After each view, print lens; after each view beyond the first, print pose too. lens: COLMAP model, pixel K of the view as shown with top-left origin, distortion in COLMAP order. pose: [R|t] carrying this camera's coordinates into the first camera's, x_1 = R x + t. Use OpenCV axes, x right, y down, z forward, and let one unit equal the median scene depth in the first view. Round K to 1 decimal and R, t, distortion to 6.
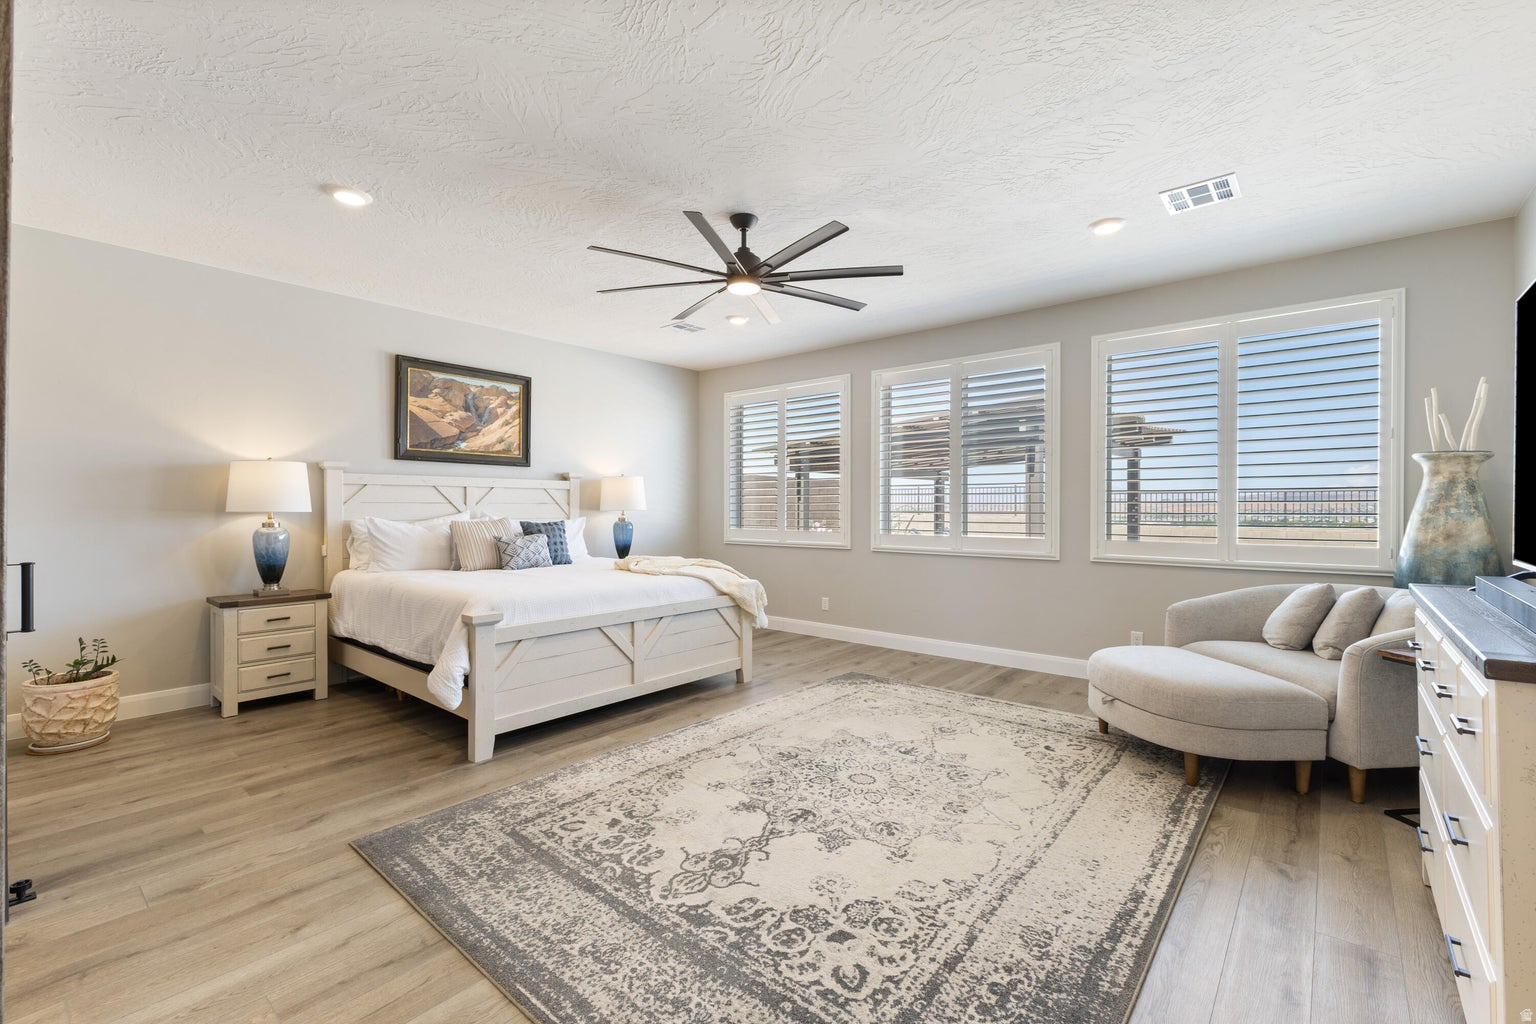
lens RADIAL K [[657.9, 0, 770.9], [0, 657.9, 504.5], [0, 0, 1]] dist [0.009291, -0.004469]
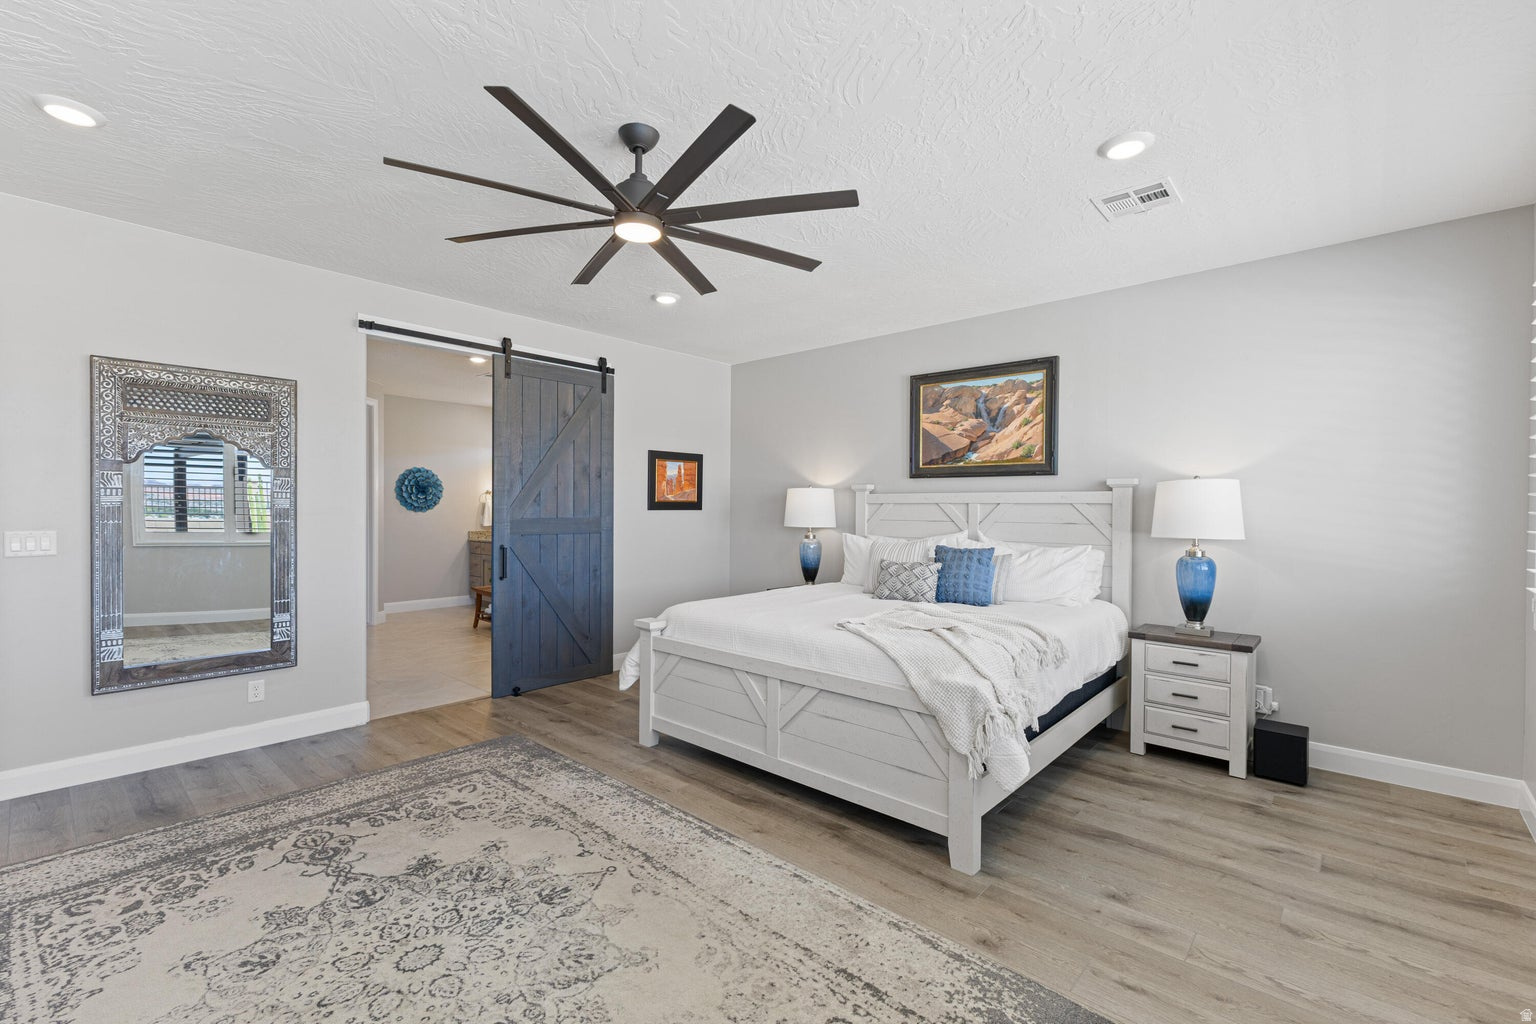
lens RADIAL K [[657.9, 0, 775.1], [0, 657.9, 518.4], [0, 0, 1]] dist [0.009291, -0.004469]
pose [[-0.020078, 0.017216, -0.999650, 0.807705], [-0.002336, 0.999848, 0.017266, -0.039345], [0.999796, 0.002682, -0.020035, 1.403246]]
